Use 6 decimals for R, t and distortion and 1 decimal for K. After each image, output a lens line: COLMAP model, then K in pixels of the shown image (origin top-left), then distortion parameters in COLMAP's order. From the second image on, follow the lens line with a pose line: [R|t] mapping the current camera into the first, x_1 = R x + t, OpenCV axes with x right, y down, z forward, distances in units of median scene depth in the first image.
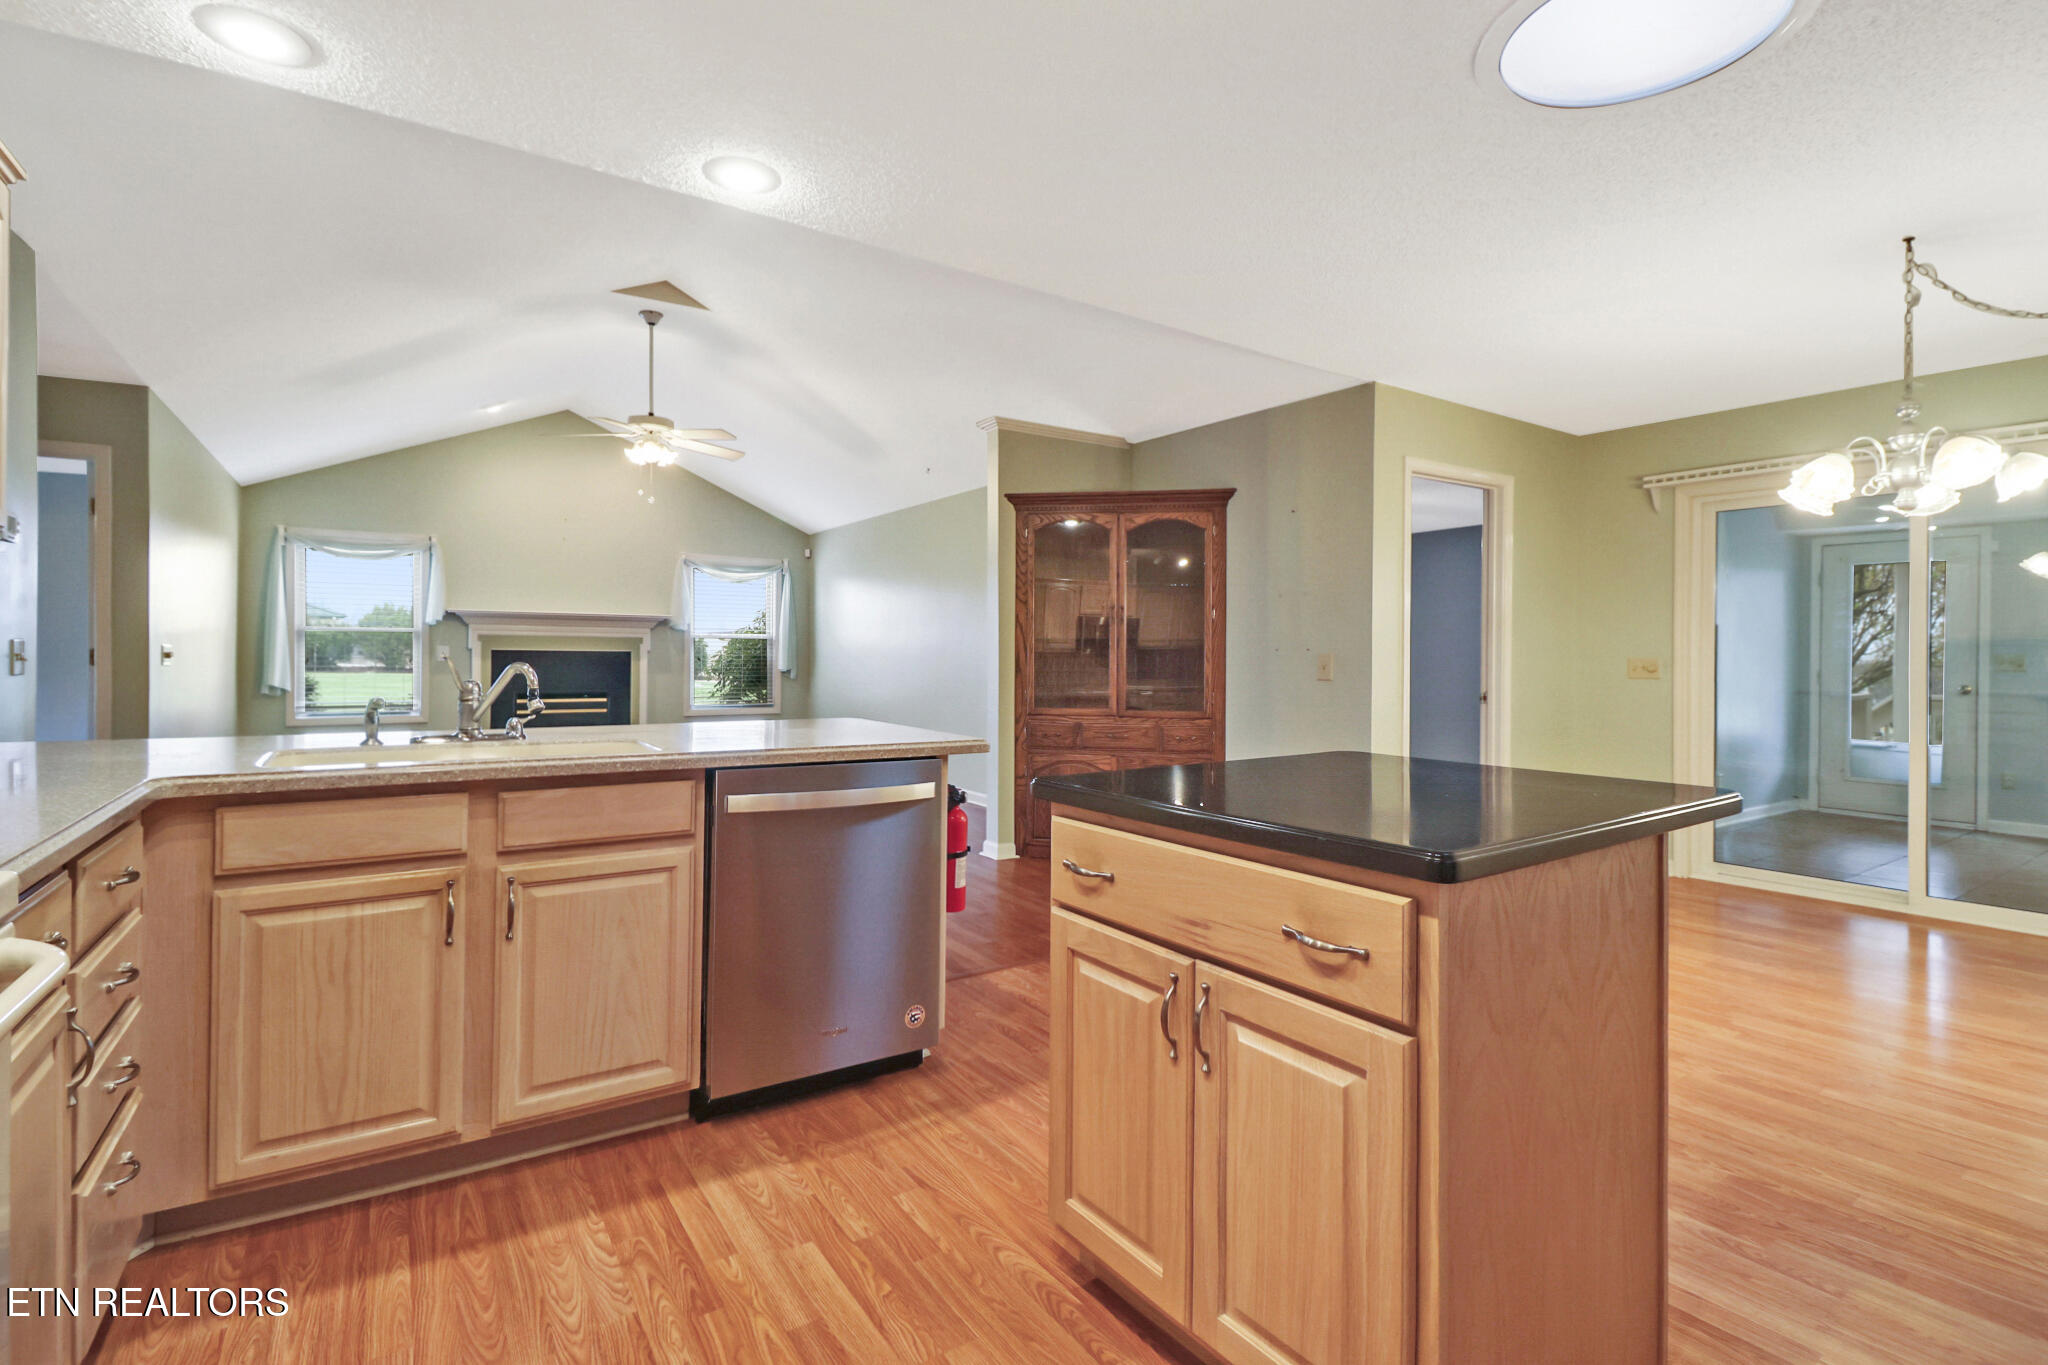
lens RADIAL K [[940.1, 0, 1029.7], [0, 940.1, 658.7], [0, 0, 1]] dist [-0.000137, -0.014317]
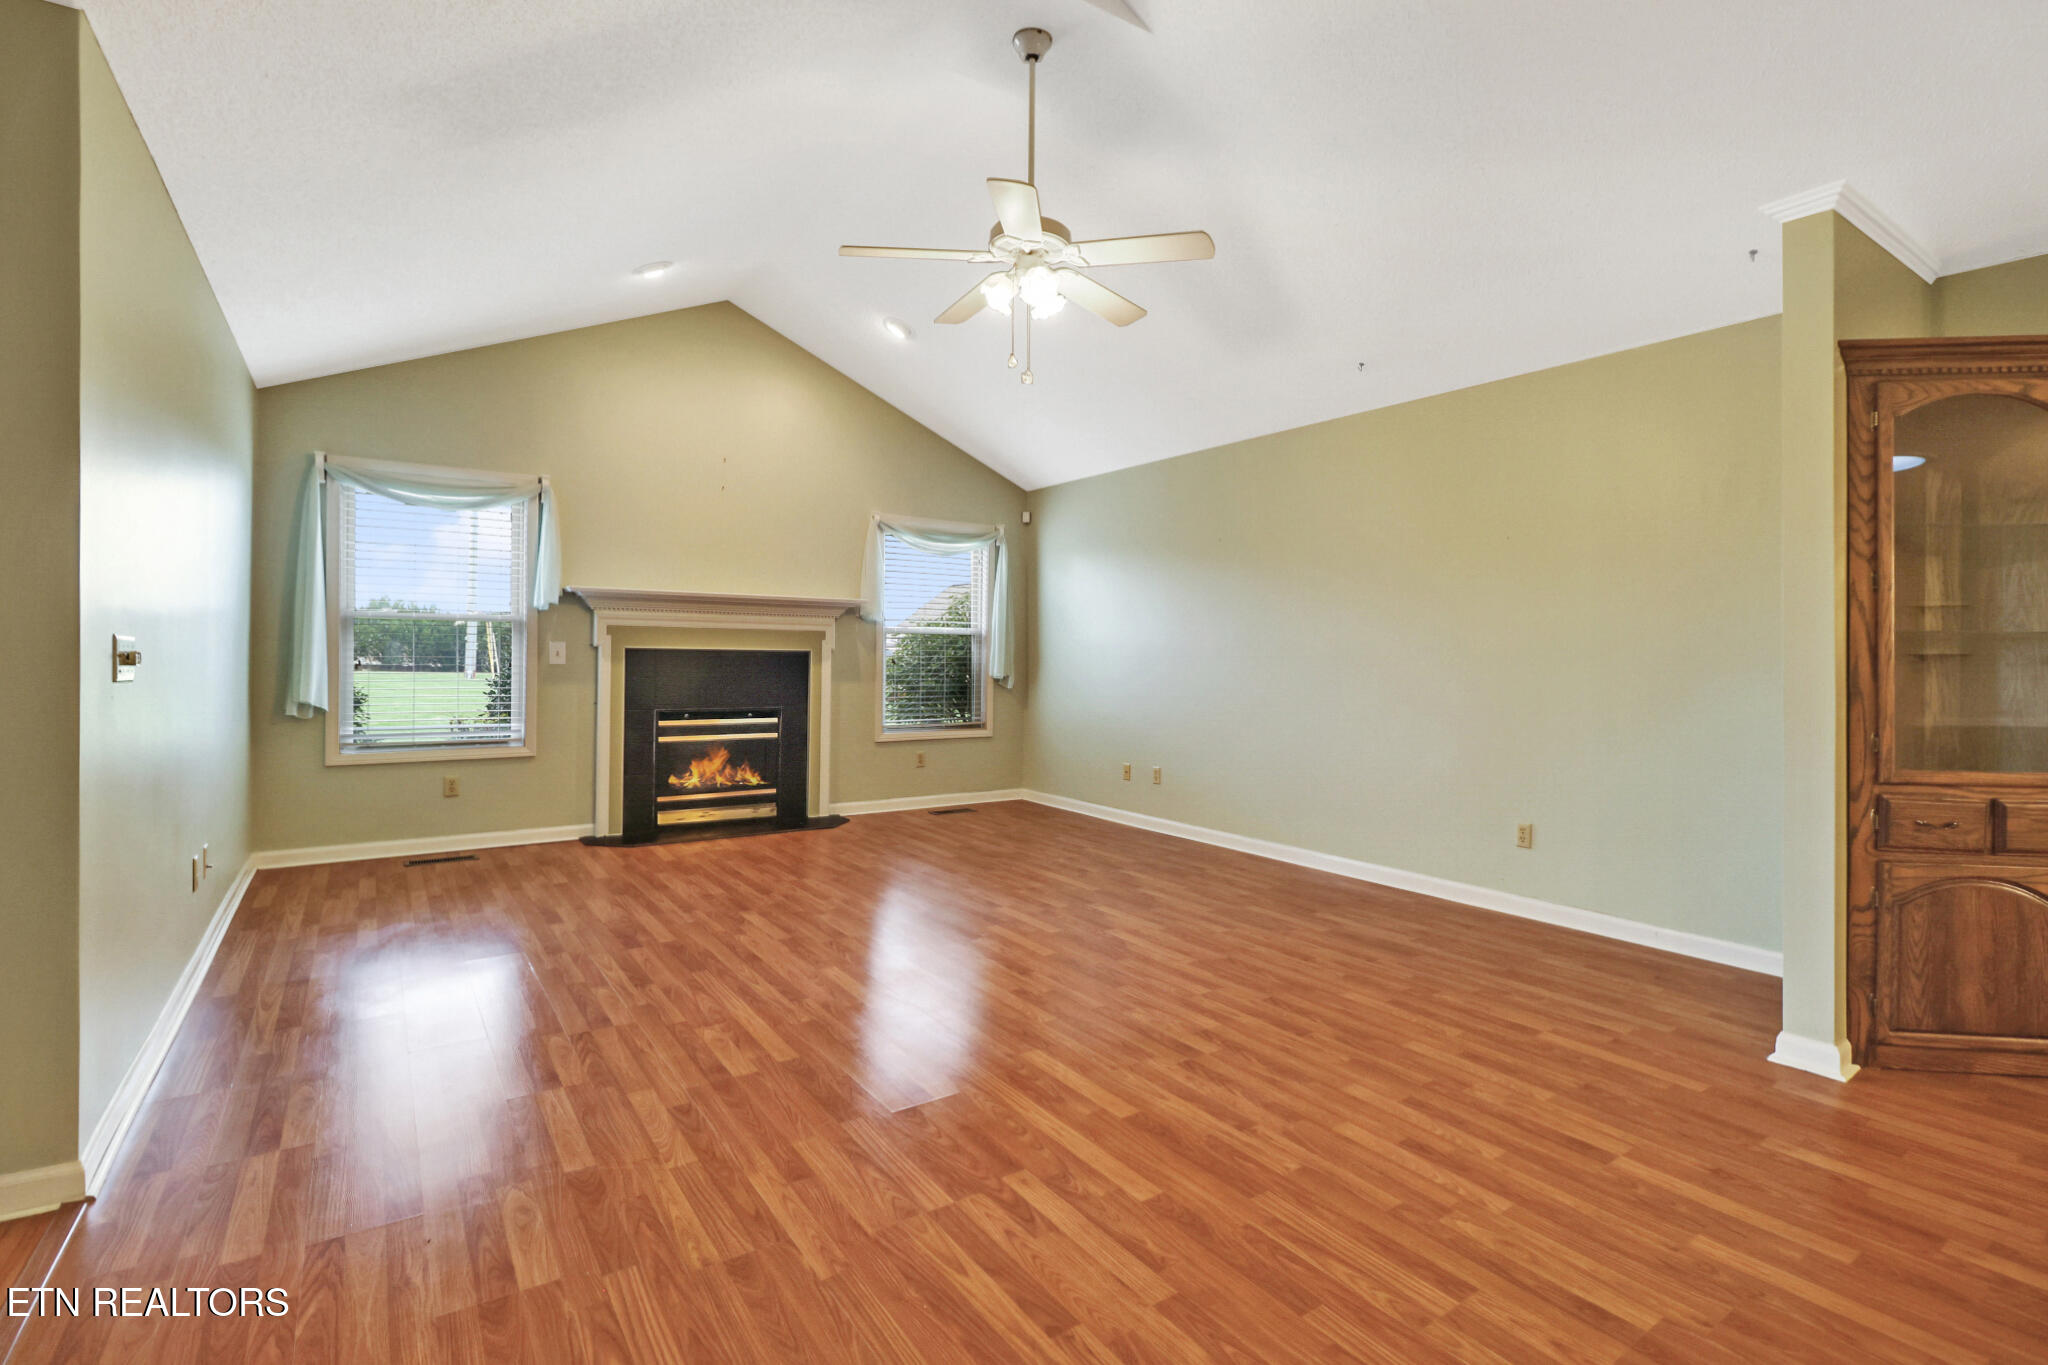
lens RADIAL K [[947.7, 0, 1035.7], [0, 947.7, 655.3], [0, 0, 1]] dist [0.002238, -0.015137]
pose [[0.999943, 0.004113, 0.009854, -0.457322], [-0.004082, 0.999987, -0.003145, -0.005423], [-0.009867, 0.003104, 0.999947, 0.505026]]
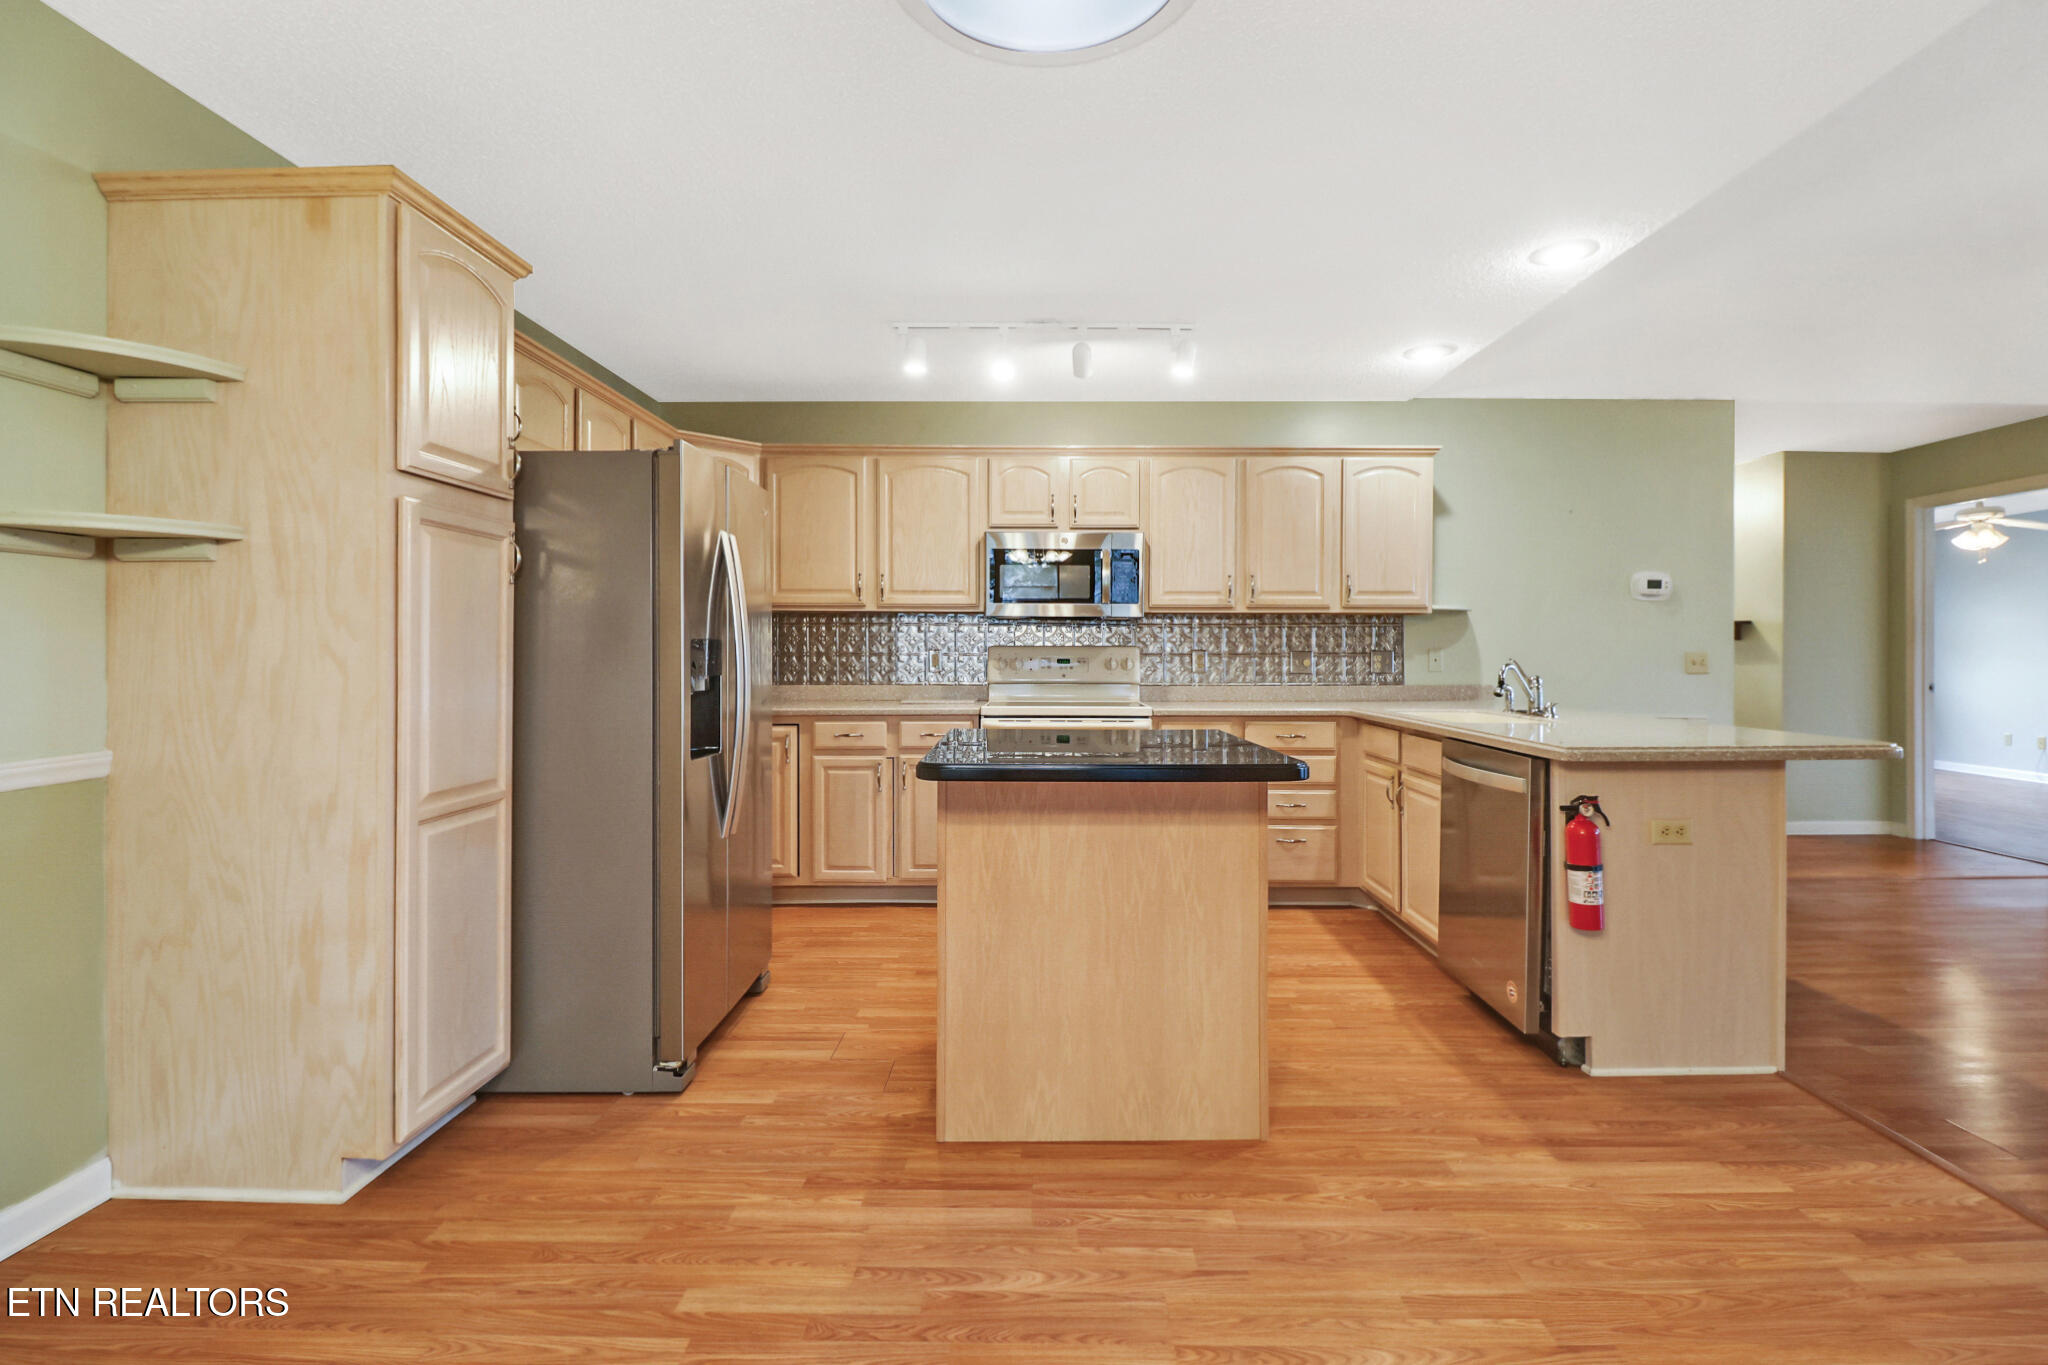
lens RADIAL K [[1010.8, 0, 1041.6], [0, 1010.8, 631.1], [0, 0, 1]] dist [-0.014491, -0.001954]
pose [[-0.567919, -0.027270, -0.822633, 0.529193], [-0.005608, 0.999556, -0.029263, 0.002741], [0.823065, -0.012006, -0.567820, 0.563160]]
